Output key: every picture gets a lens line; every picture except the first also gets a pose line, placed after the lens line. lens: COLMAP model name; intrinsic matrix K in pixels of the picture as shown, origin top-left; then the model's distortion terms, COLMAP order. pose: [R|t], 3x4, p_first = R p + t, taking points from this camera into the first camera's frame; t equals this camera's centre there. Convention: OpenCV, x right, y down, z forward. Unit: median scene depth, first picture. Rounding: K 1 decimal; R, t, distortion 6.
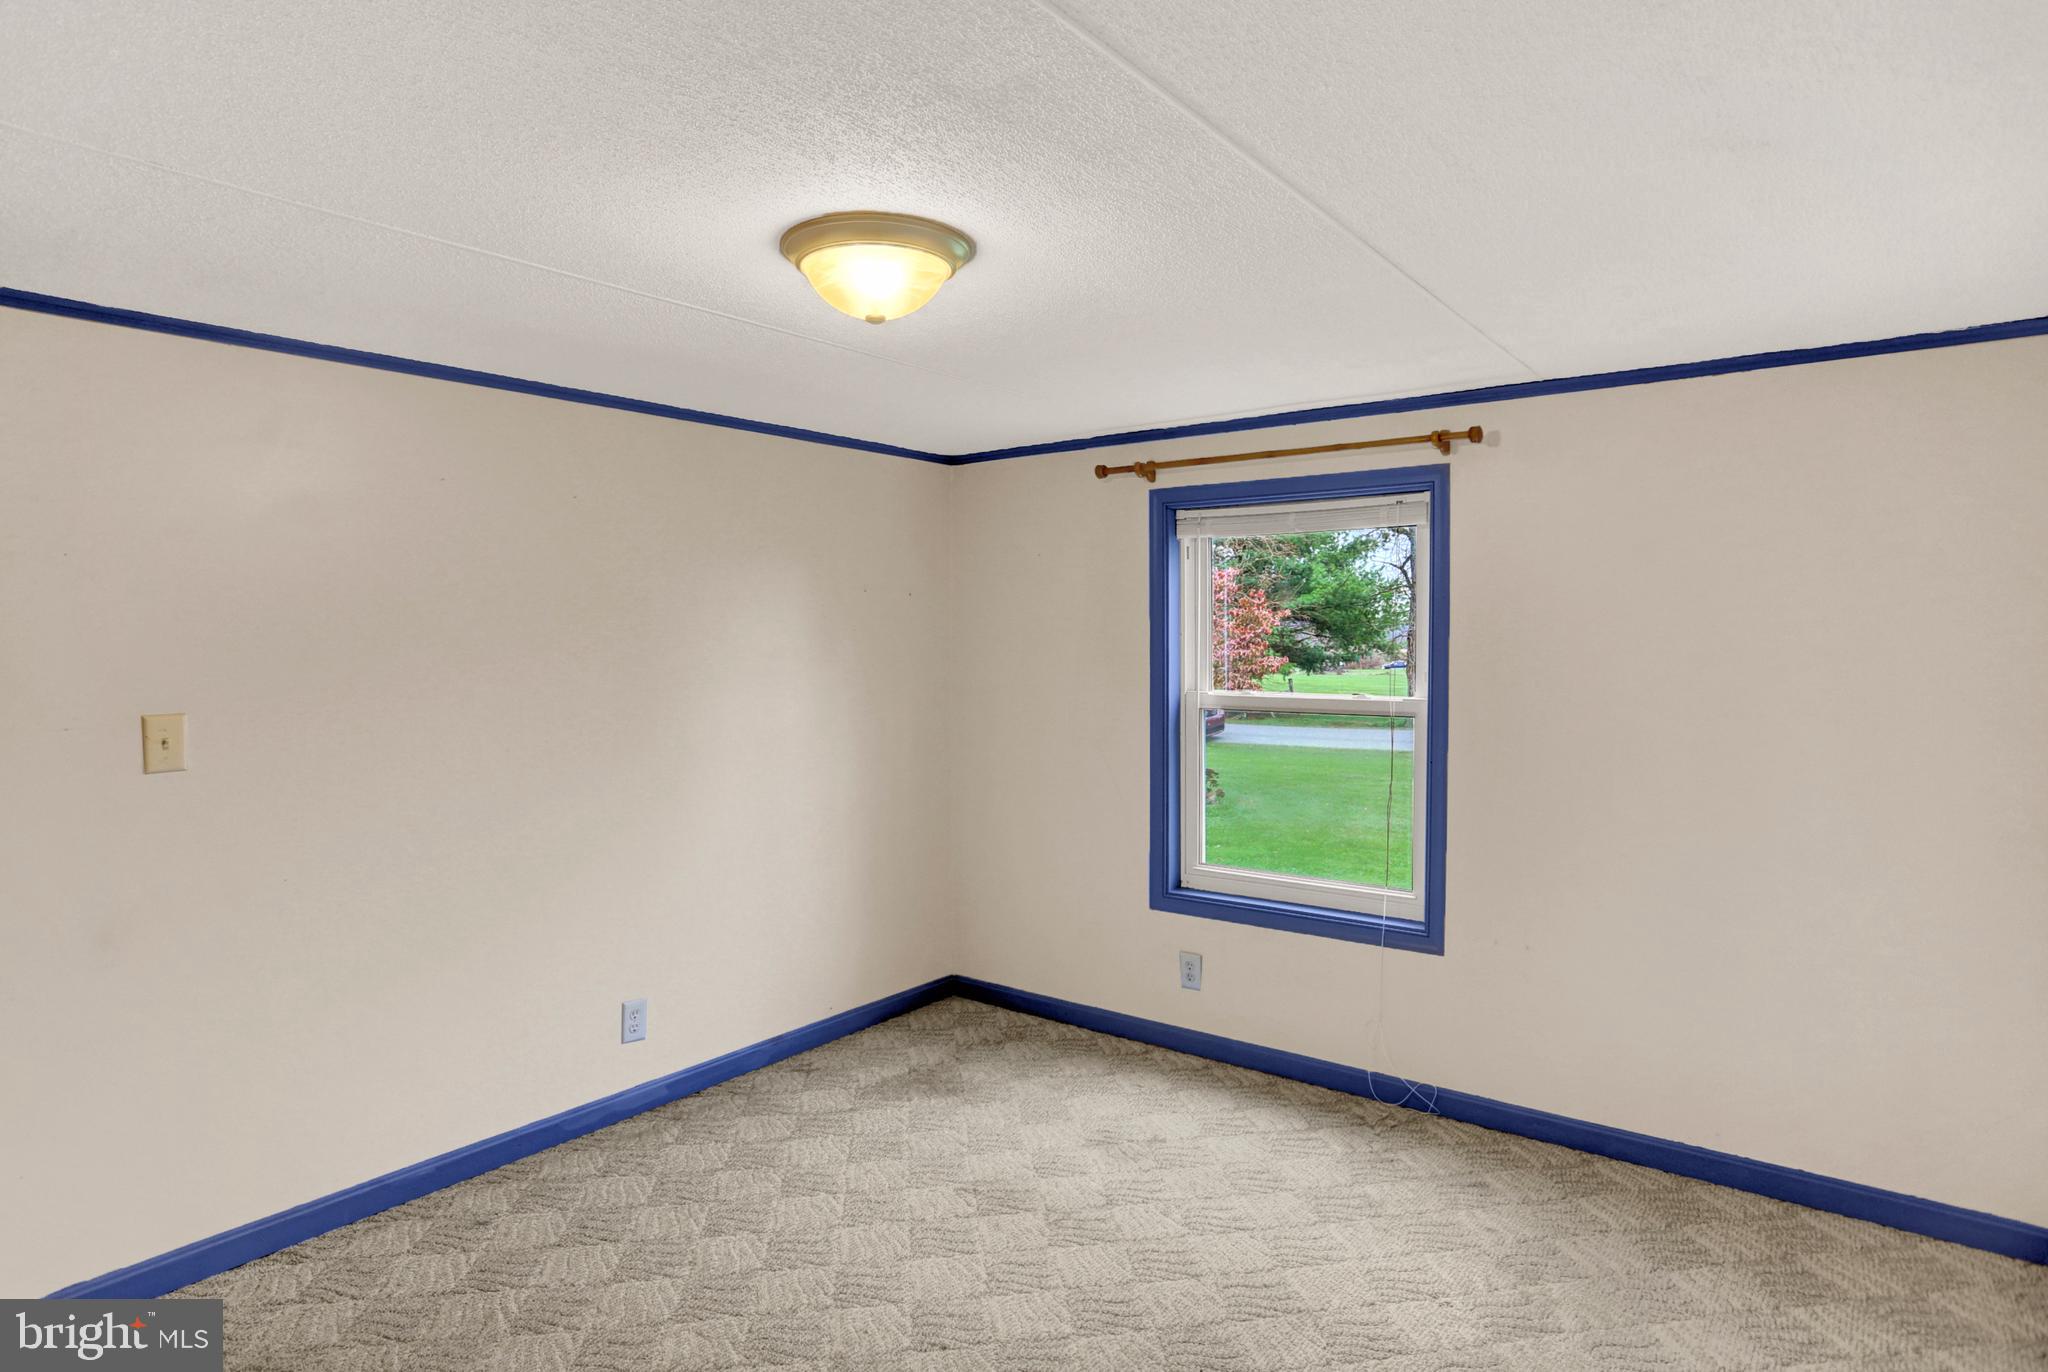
lens RADIAL K [[1133.8, 0, 1024.0], [0, 1133.8, 686.0], [0, 0, 1]] dist [-0.007437, 0.001347]
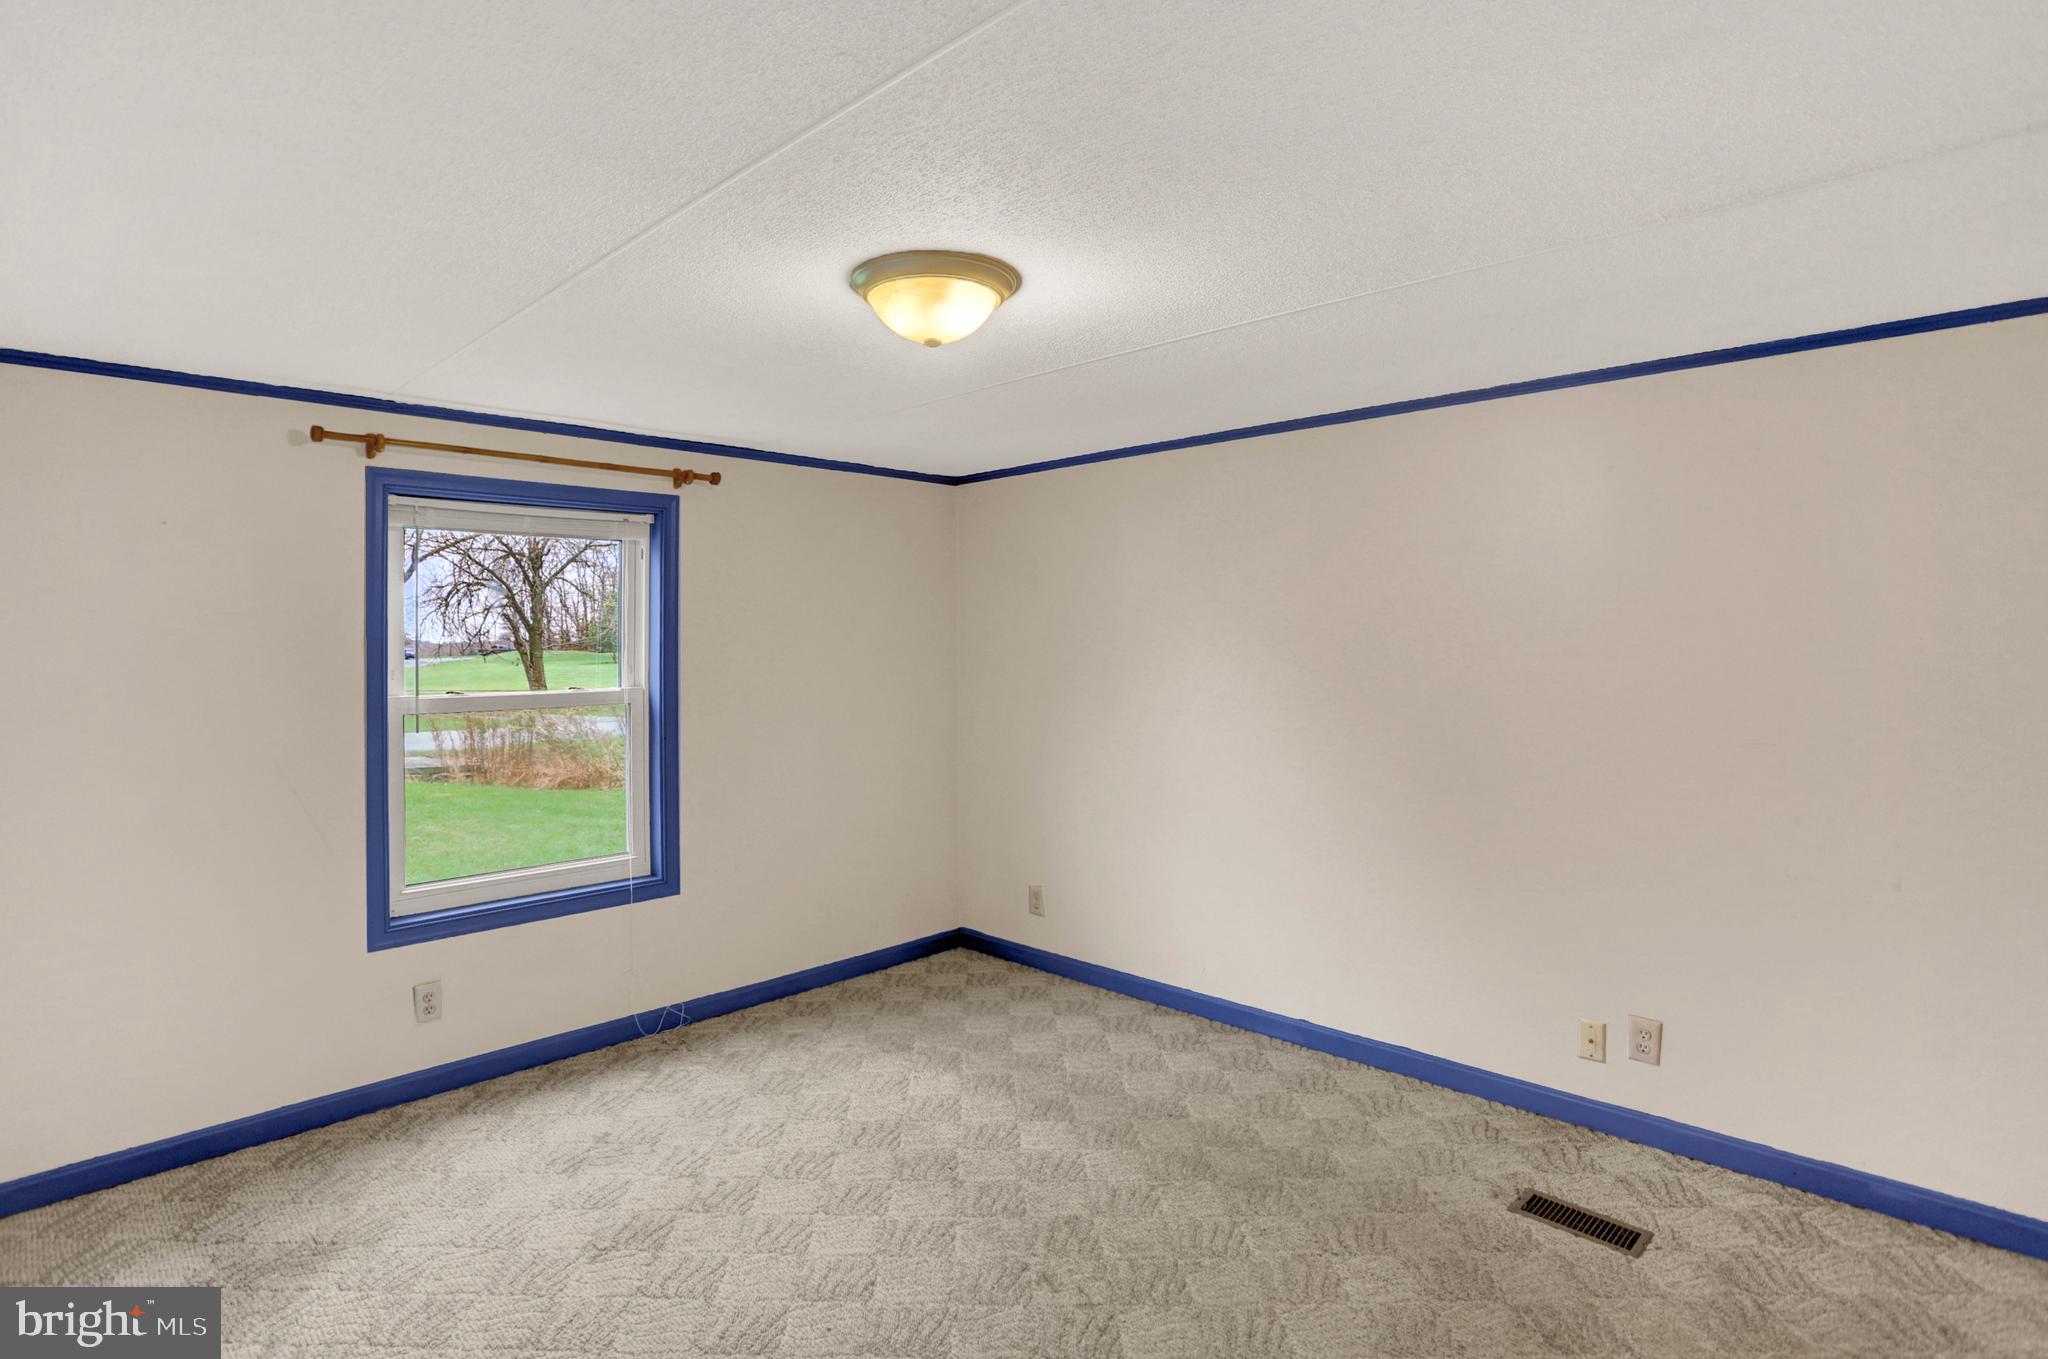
lens RADIAL K [[1028.2, 0, 1026.5], [0, 1028.2, 647.2], [0, 0, 1]] dist [-0.066099, 0.030179]
pose [[0.132791, -0.006908, 0.991120, -0.665036], [0.053068, 0.998591, -0.000150, -0.008855], [-0.989722, 0.052616, 0.132971, 0.463248]]
